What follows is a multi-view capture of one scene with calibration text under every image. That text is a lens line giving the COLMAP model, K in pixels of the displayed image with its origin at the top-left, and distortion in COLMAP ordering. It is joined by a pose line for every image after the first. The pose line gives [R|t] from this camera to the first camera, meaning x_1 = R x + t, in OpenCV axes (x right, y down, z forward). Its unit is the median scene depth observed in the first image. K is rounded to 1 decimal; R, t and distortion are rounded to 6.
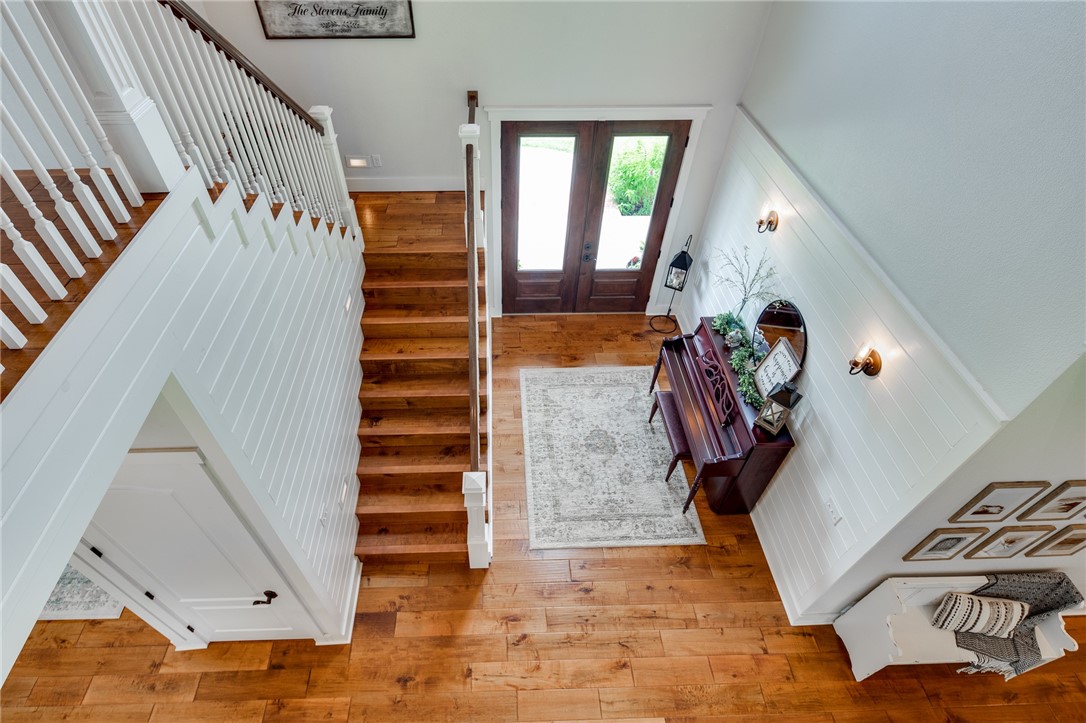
lens RADIAL K [[539.3, 0, 515.0], [0, 539.3, 357.2], [0, 0, 1]] dist [0.008386, -0.004982]
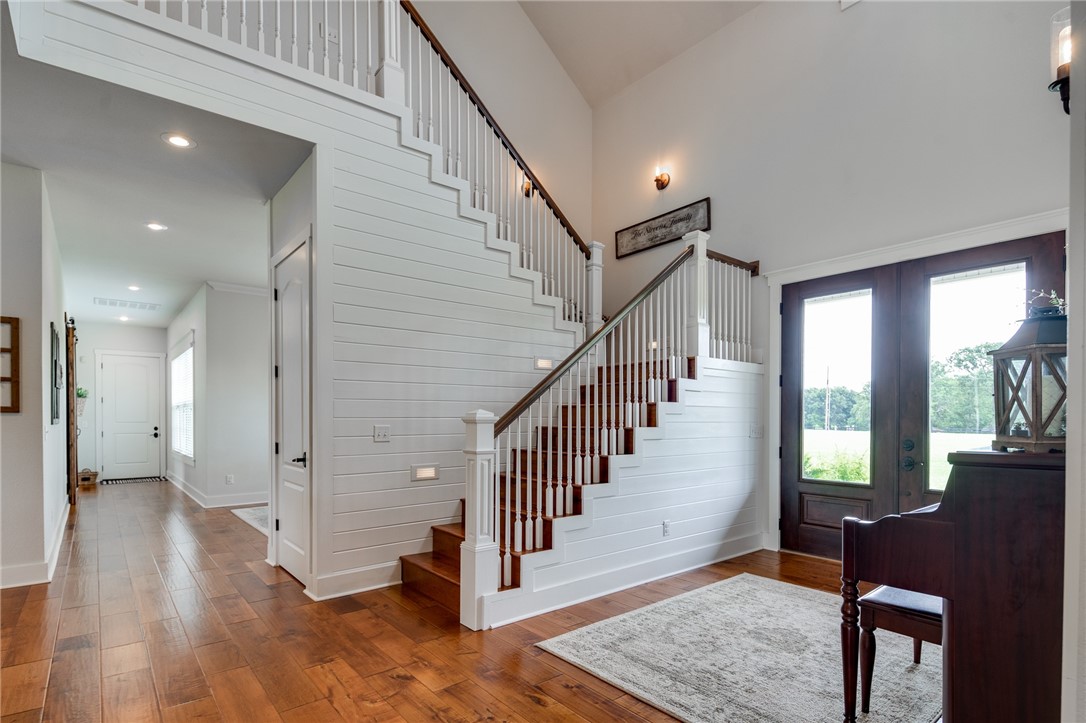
lens RADIAL K [[539.3, 0, 522.1], [0, 539.3, 417.7], [0, 0, 1]] dist [0.008386, -0.004982]
pose [[0.601180, -0.008496, -0.799068, 0.487903], [-0.562658, 0.705558, -0.430818, 0.425613], [0.567449, 0.708601, 0.419388, 0.529121]]
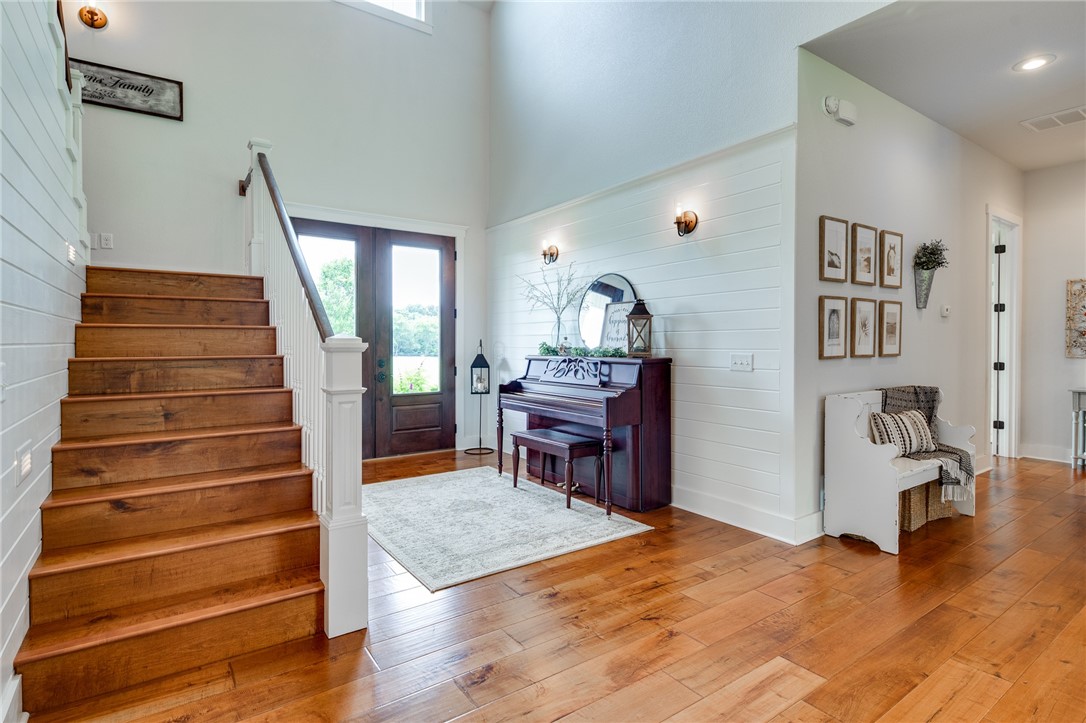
lens RADIAL K [[539.3, 0, 539.8], [0, 539.3, 344.0], [0, 0, 1]] dist [0.008386, -0.004982]
pose [[0.838744, -0.012800, 0.544375, -0.171720], [0.394633, 0.703134, -0.591496, 0.527127], [-0.375197, 0.710942, 0.594801, 0.424579]]
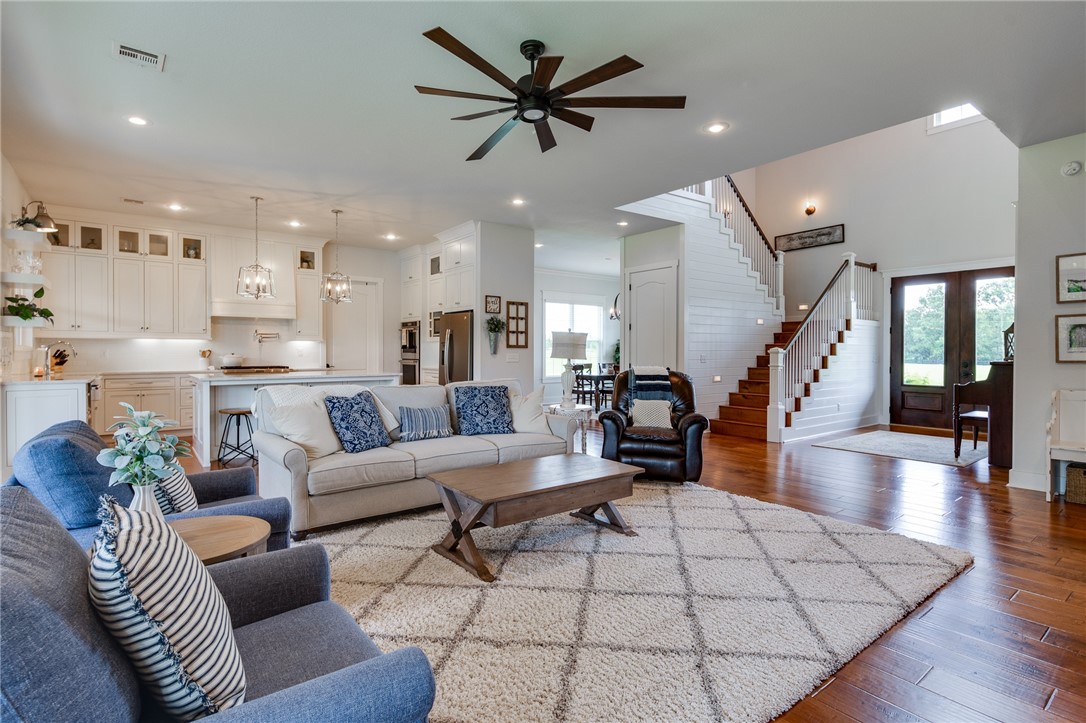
lens RADIAL K [[539.3, 0, 527.7], [0, 539.3, 349.1], [0, 0, 1]] dist [0.008386, -0.004982]
pose [[0.581927, -0.011371, -0.813161, 0.747501], [-0.572363, 0.704597, -0.419456, 1.193218], [0.577721, 0.709516, 0.403516, -0.232534]]
